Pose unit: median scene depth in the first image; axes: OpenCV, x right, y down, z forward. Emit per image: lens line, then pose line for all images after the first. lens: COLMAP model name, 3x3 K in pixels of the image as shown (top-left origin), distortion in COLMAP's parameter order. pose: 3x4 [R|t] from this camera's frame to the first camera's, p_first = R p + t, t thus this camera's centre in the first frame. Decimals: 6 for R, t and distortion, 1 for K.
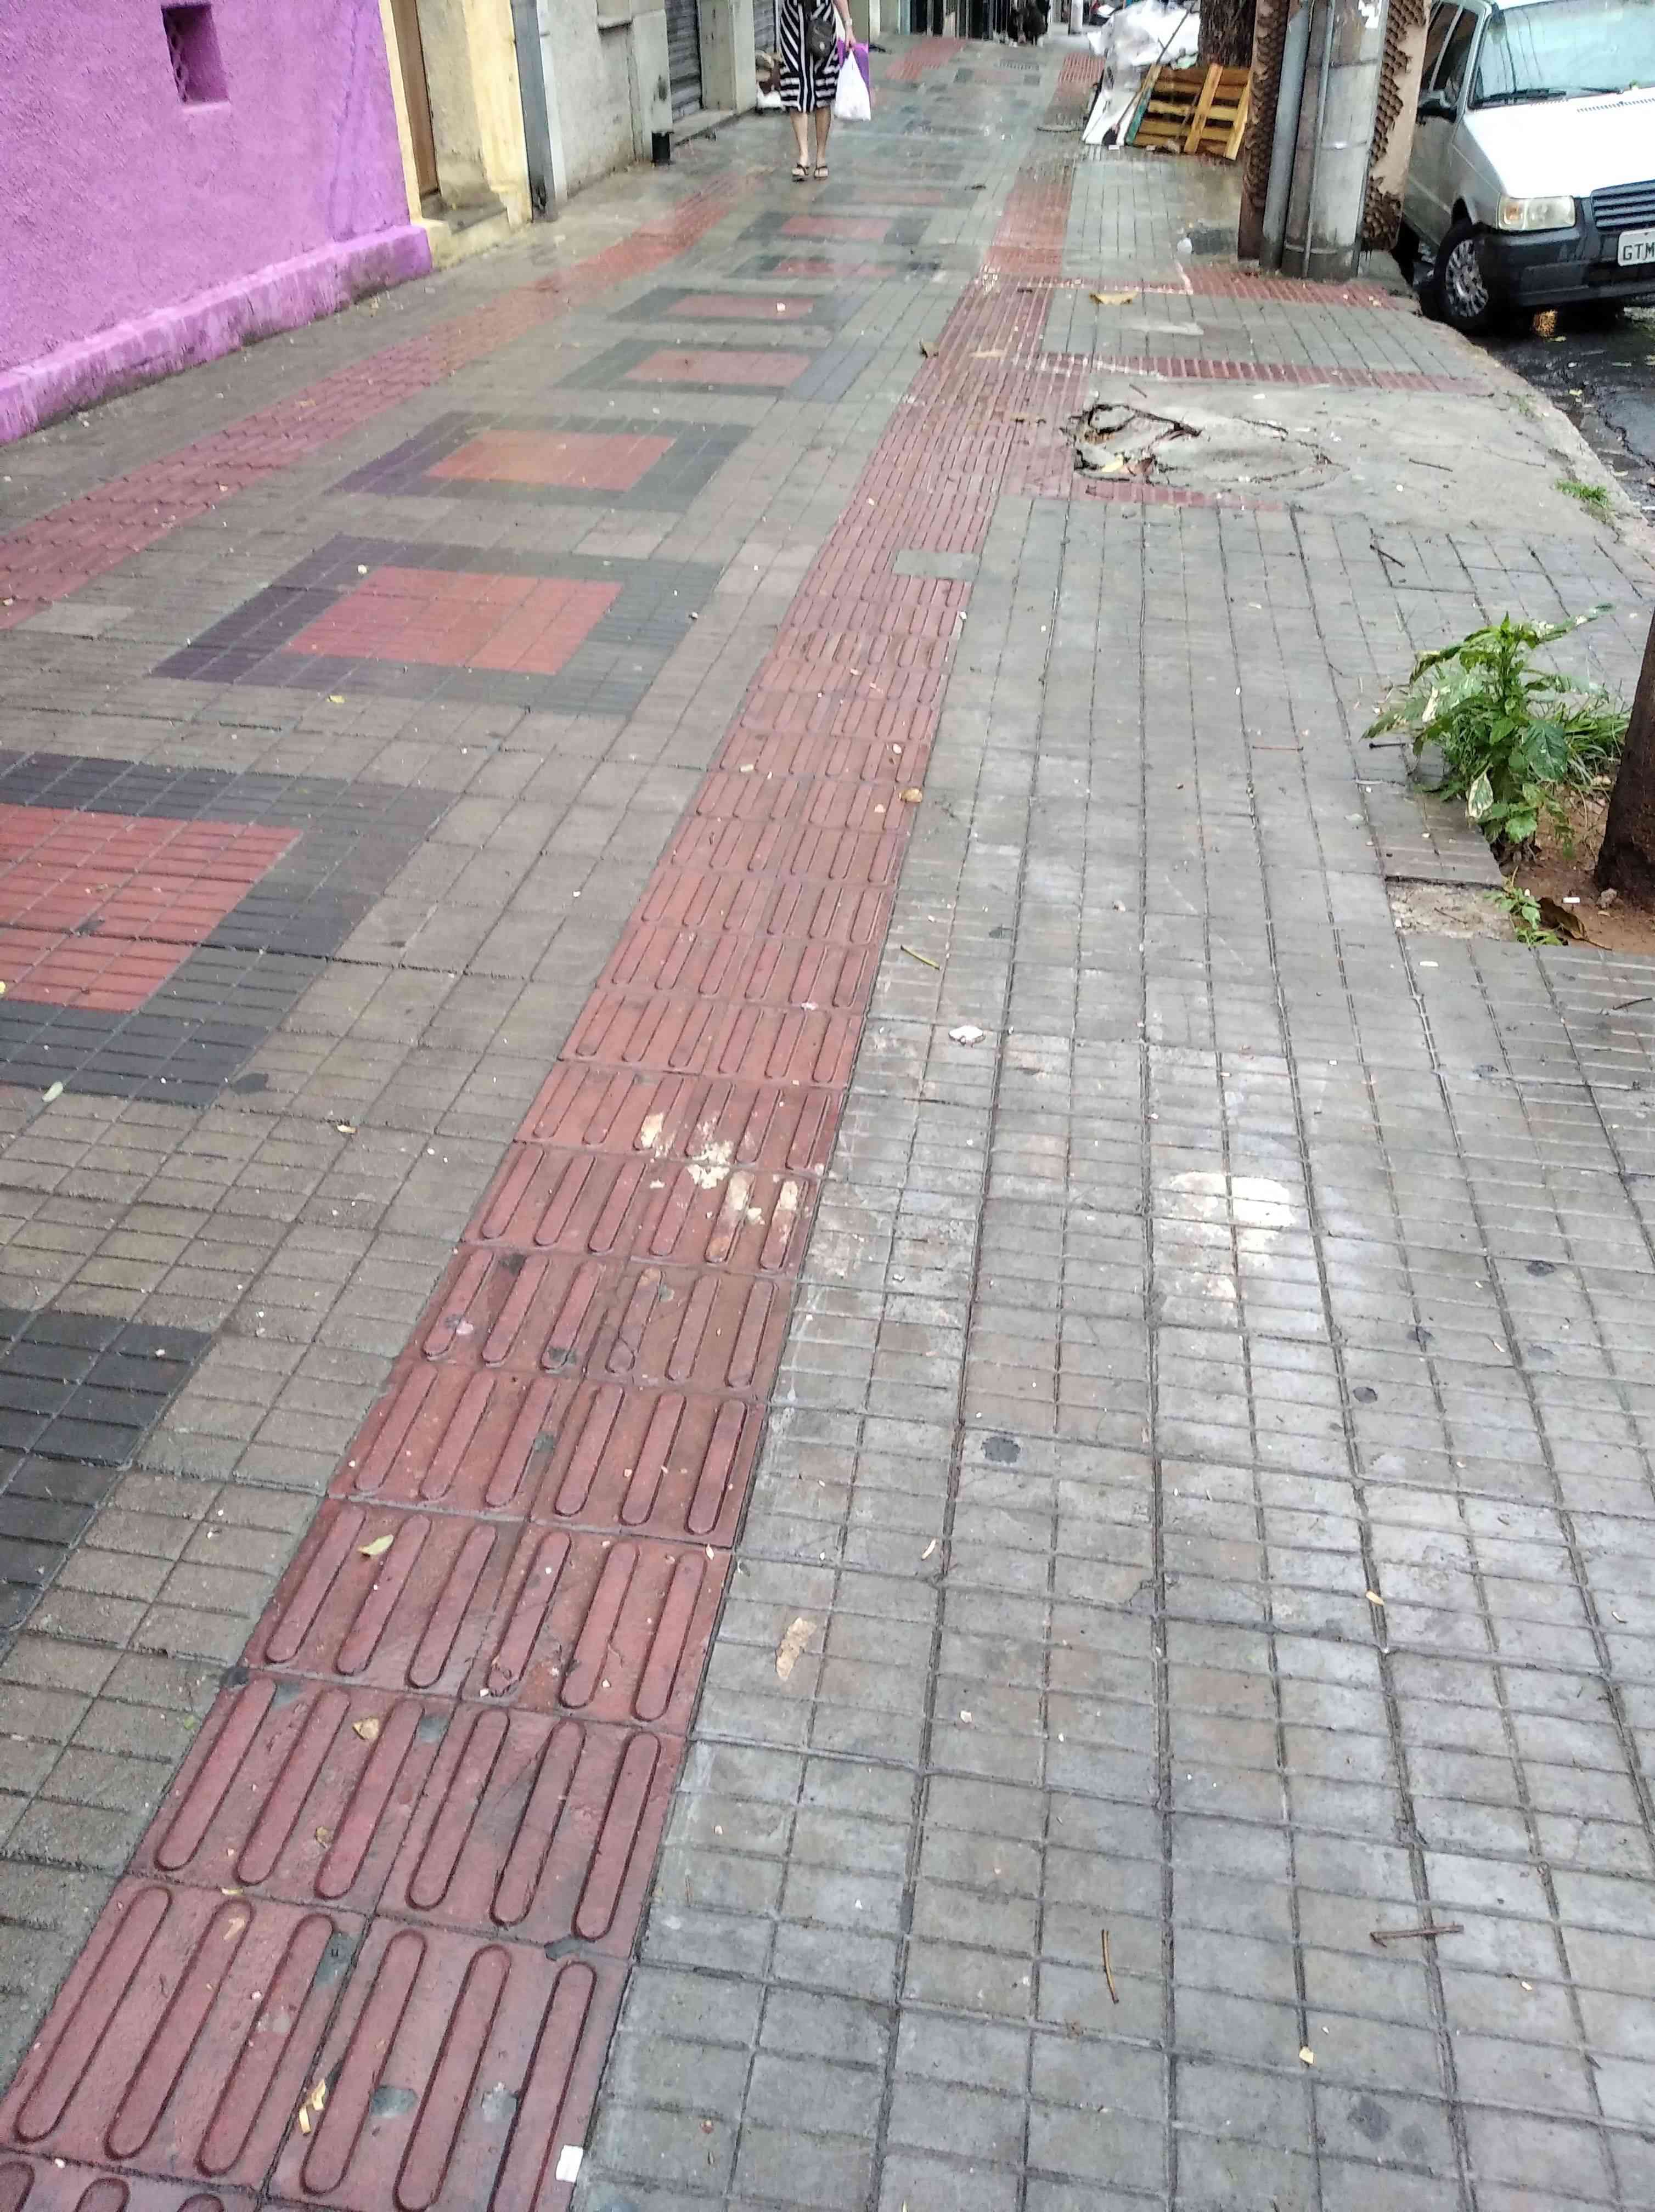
lens RADIAL K [[1697.8, 0, 827.5], [0, 1697.8, 1106.0], [0, 0, 1]] dist [0.070141, -0.086020]
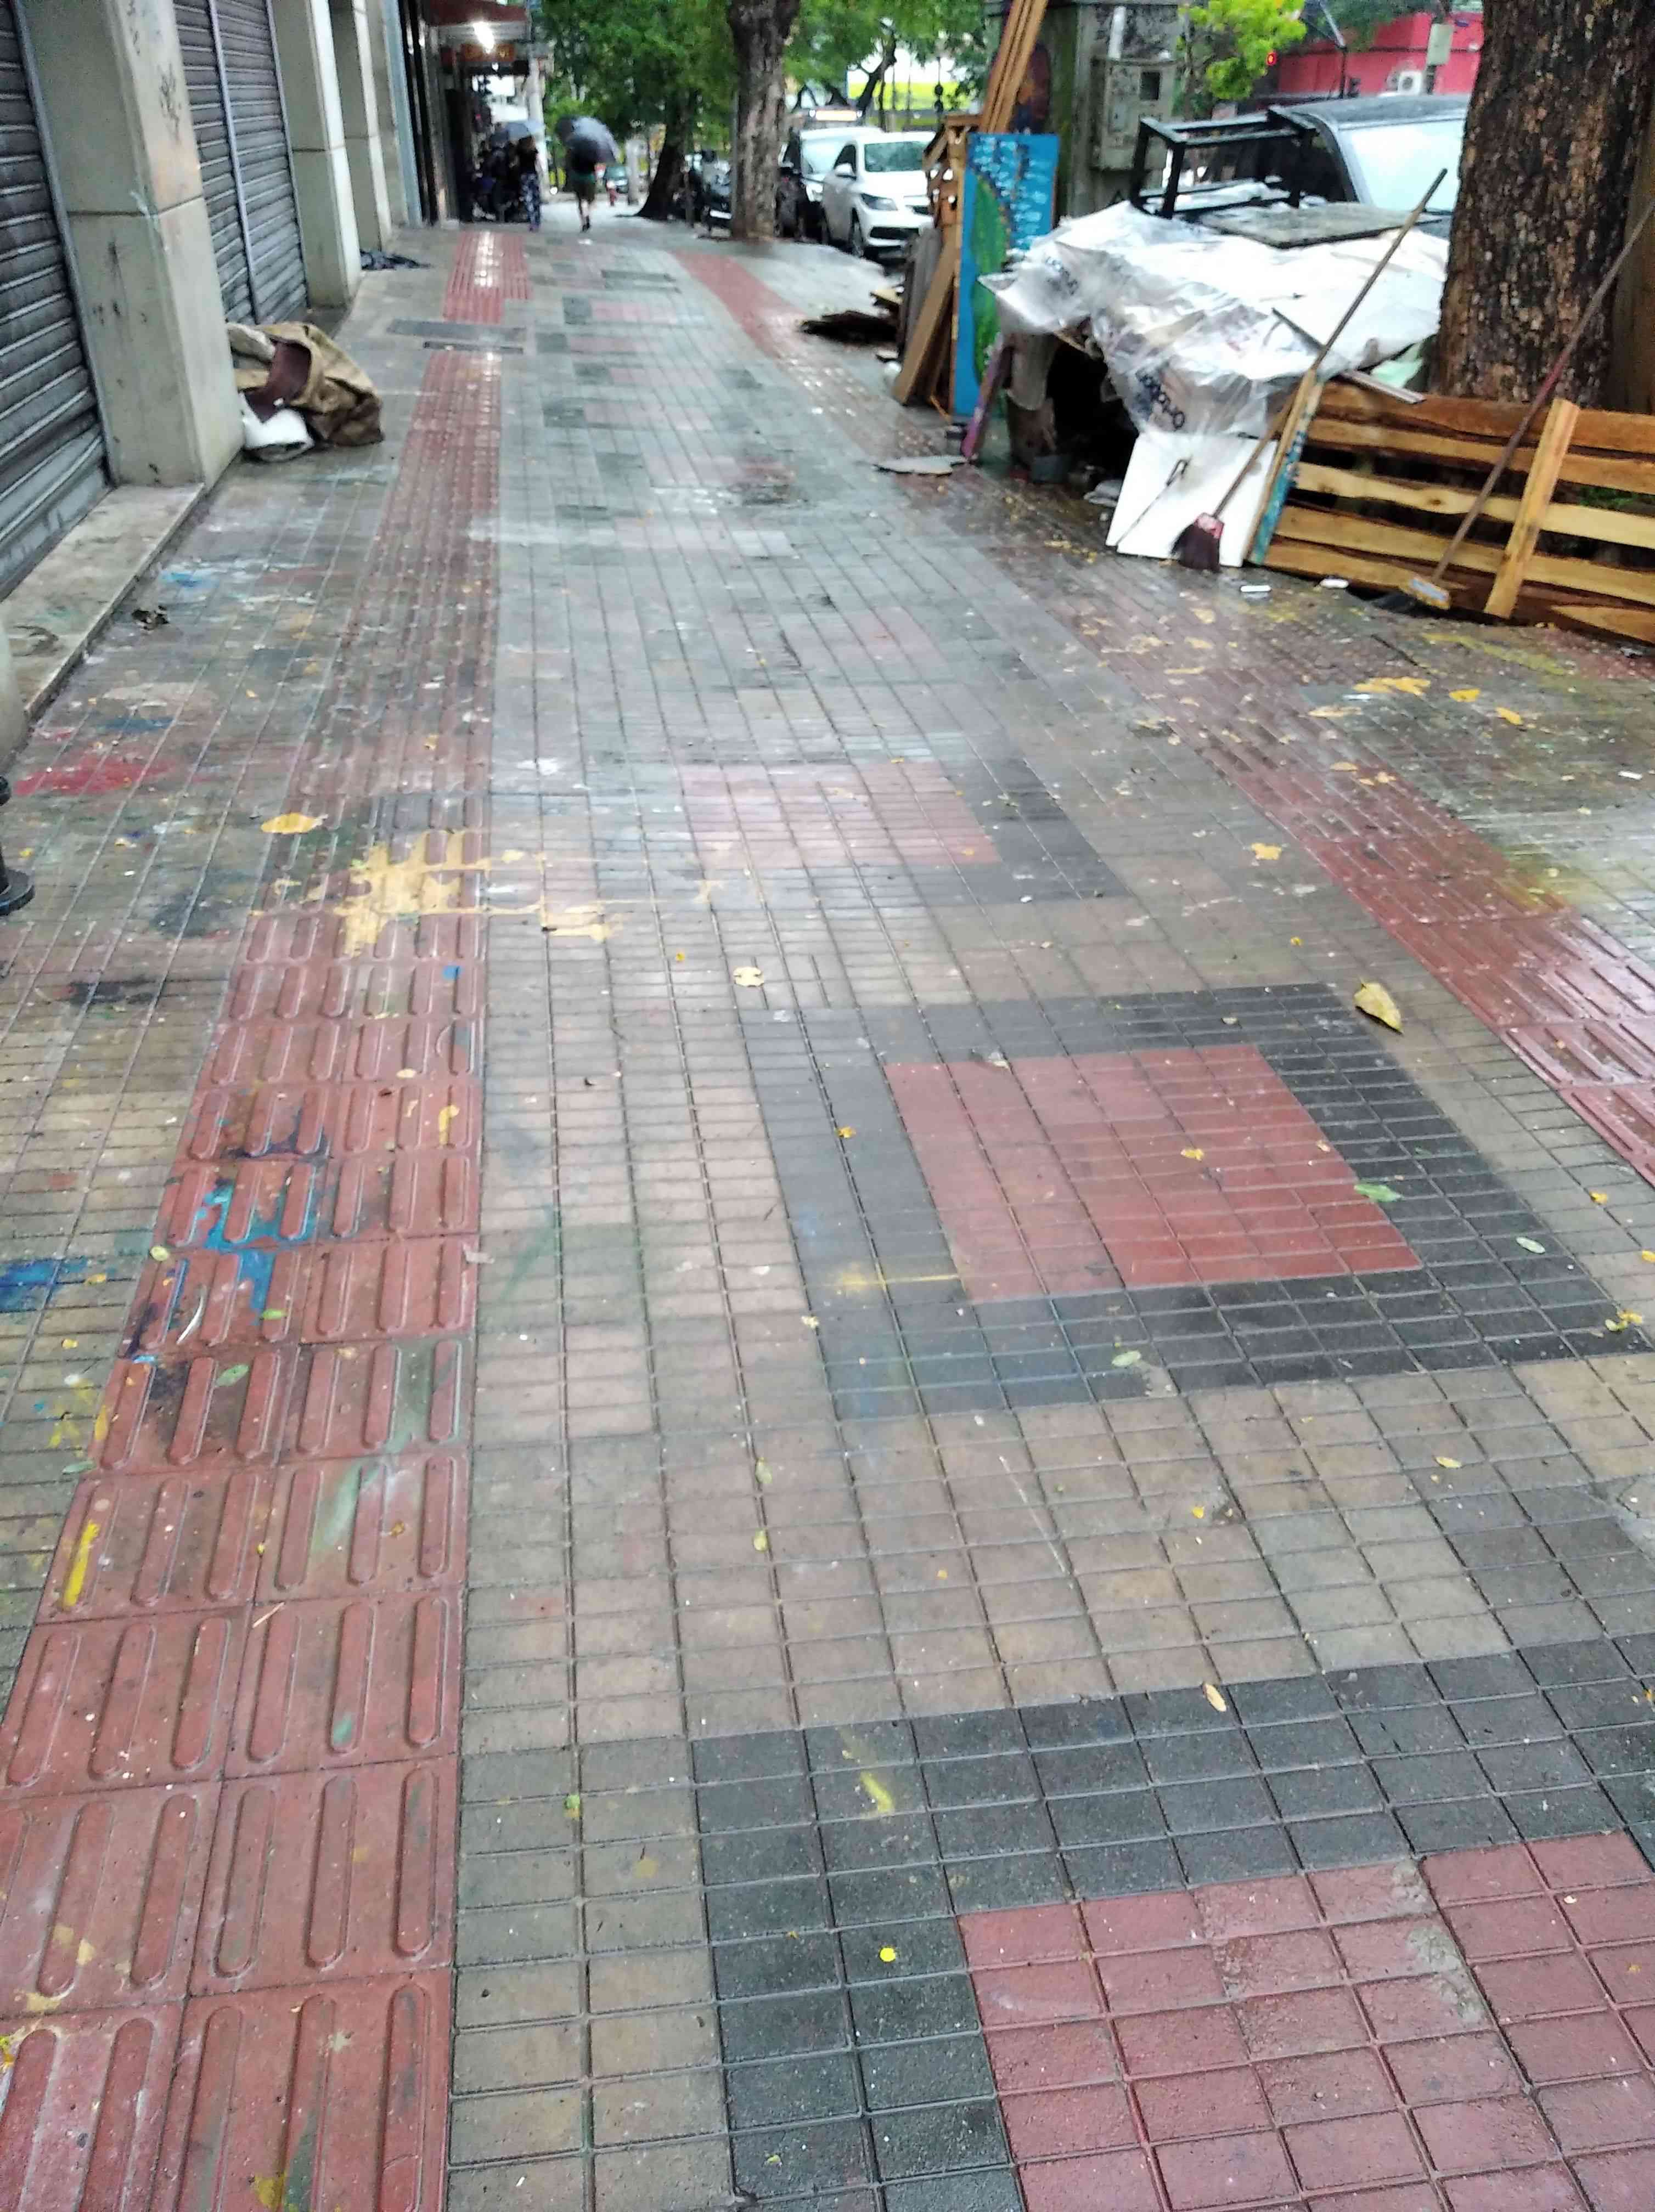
lens RADIAL K [[1712.2, 0, 827.1], [0, 1712.2, 1190.6], [0, 0, 1]] dist [-0.030061, -0.003381]
pose [[0.957407, -0.146135, 0.249030, -0.047820], [0.152403, 0.988300, -0.005970, -0.510887], [-0.245244, 0.043669, 0.968477, 0.772679]]
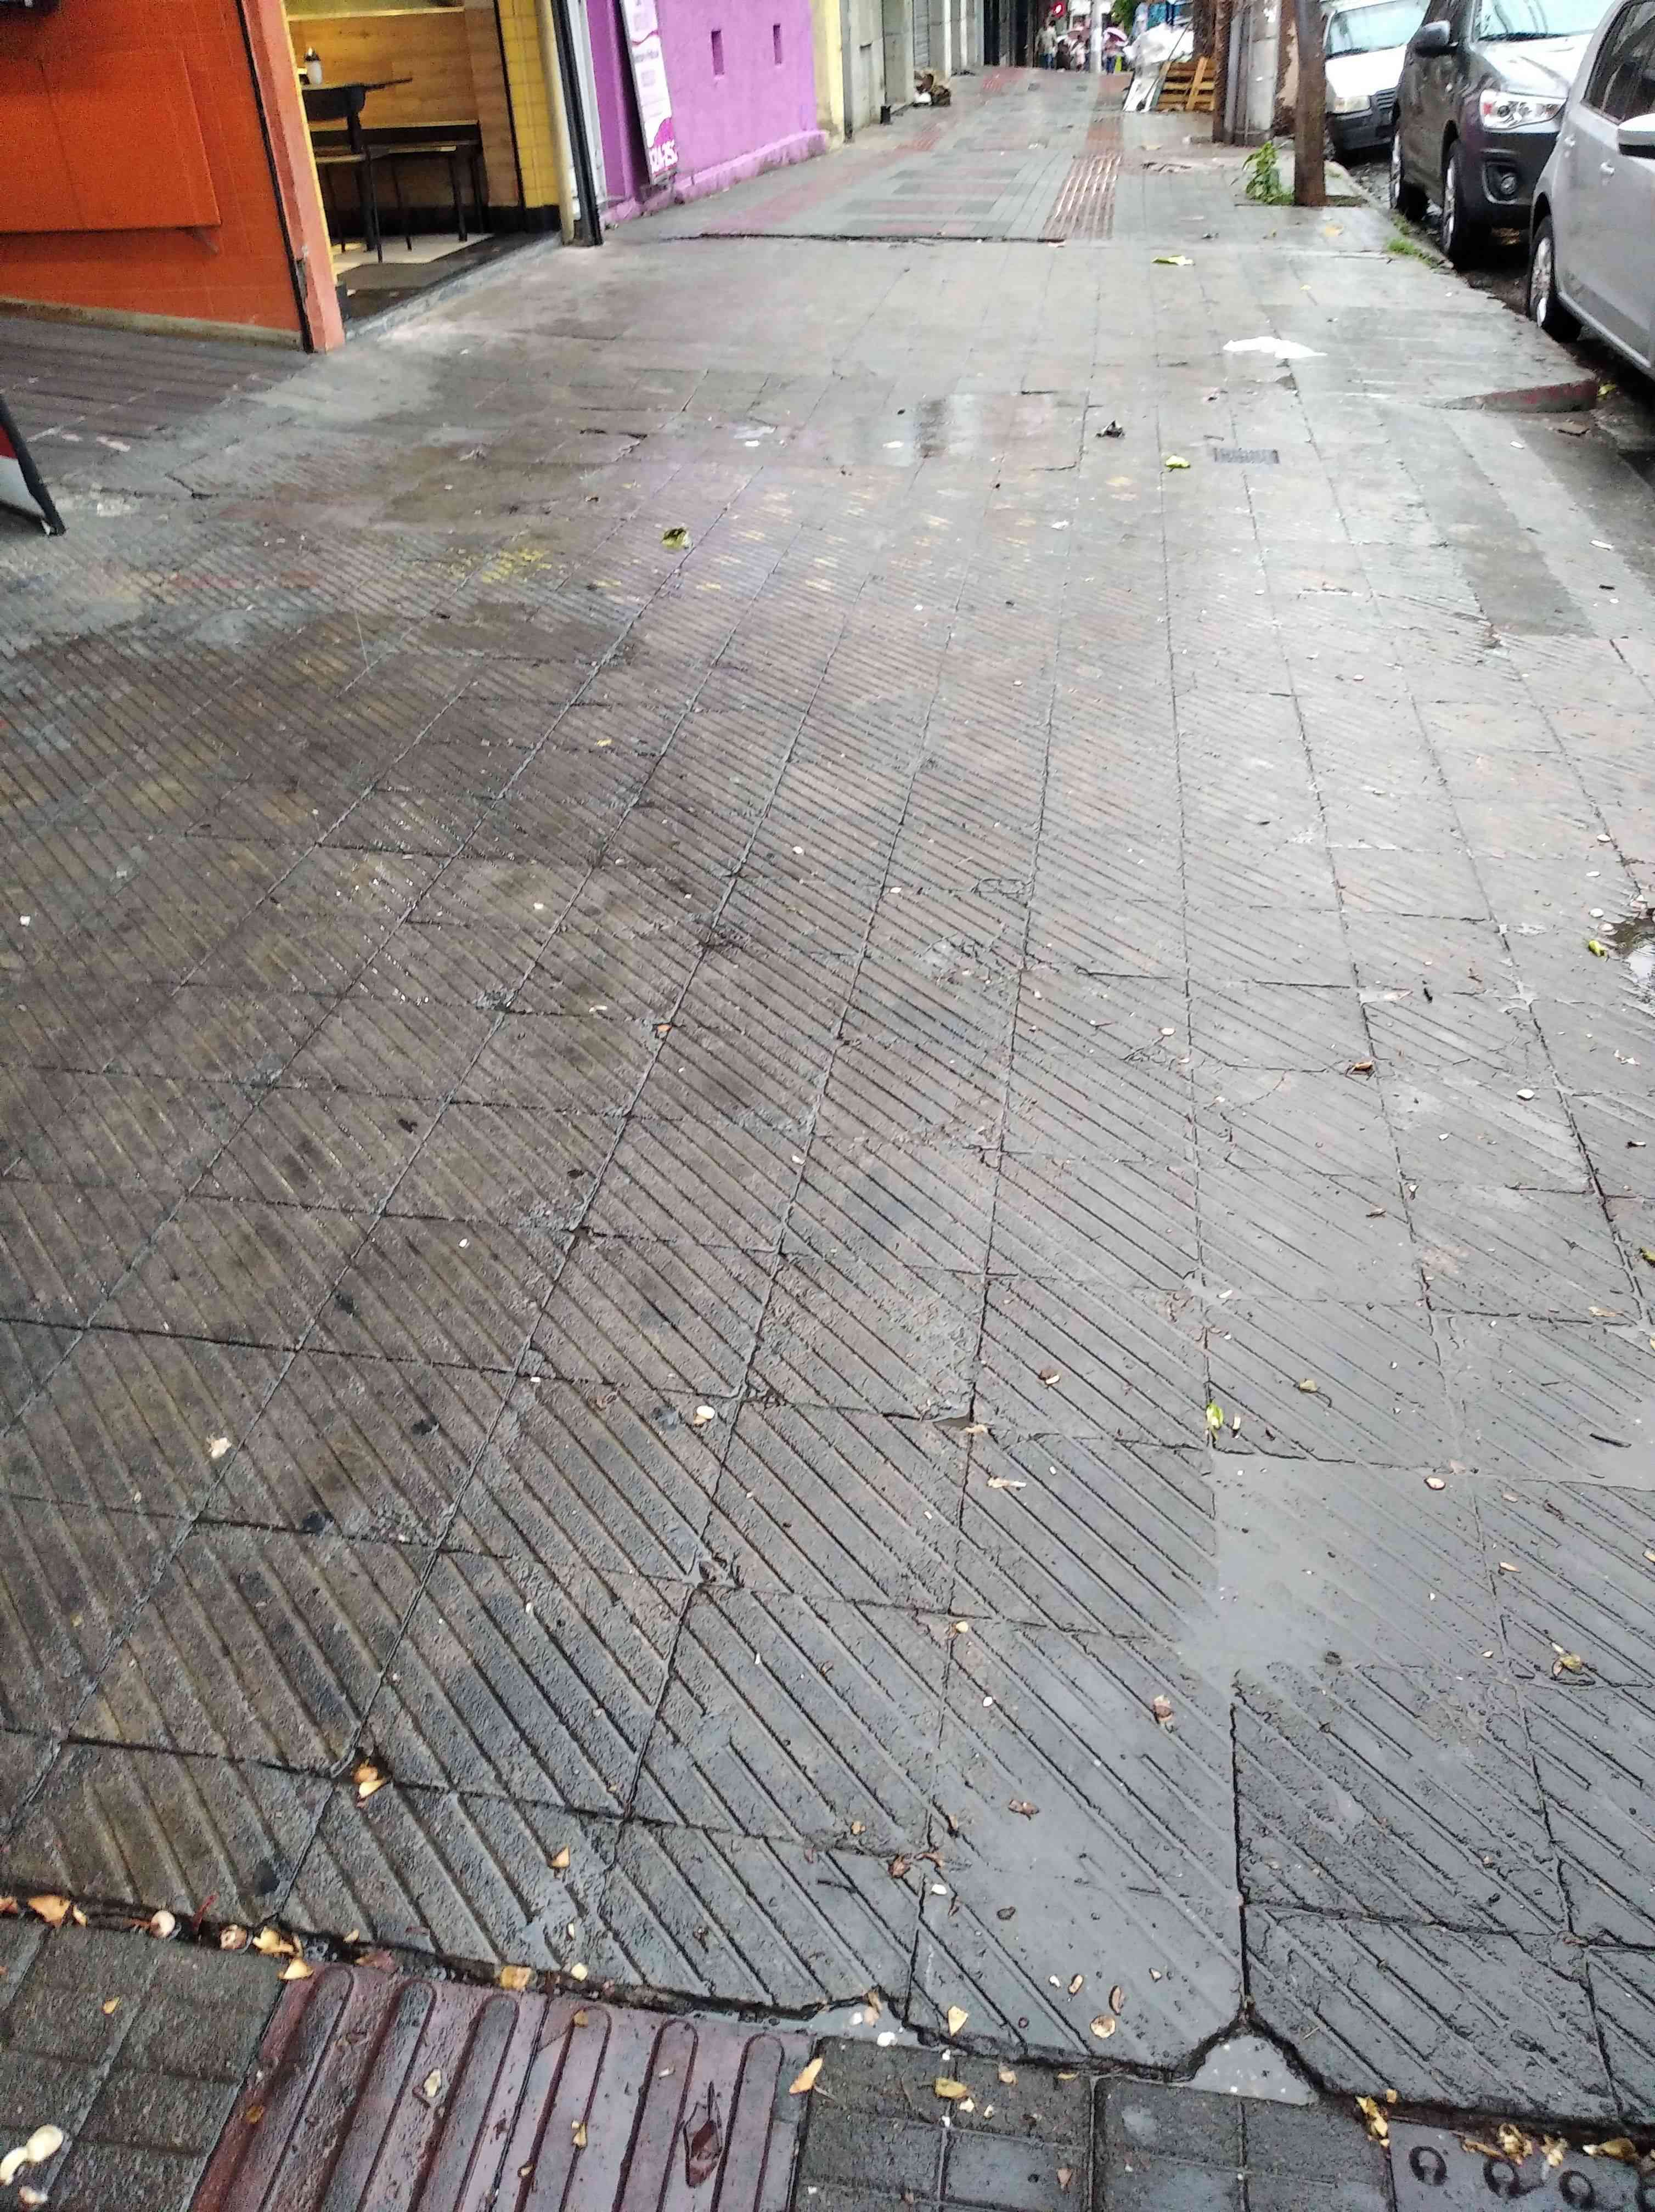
lens RADIAL K [[1697.8, 0, 827.5], [0, 1697.8, 1106.0], [0, 0, 1]] dist [0.070141, -0.086020]
pose [[0.999427, -0.025231, -0.022582, -0.148474], [0.024572, 0.999278, -0.028990, 0.525426], [0.023297, 0.028418, 0.999325, -0.758887]]
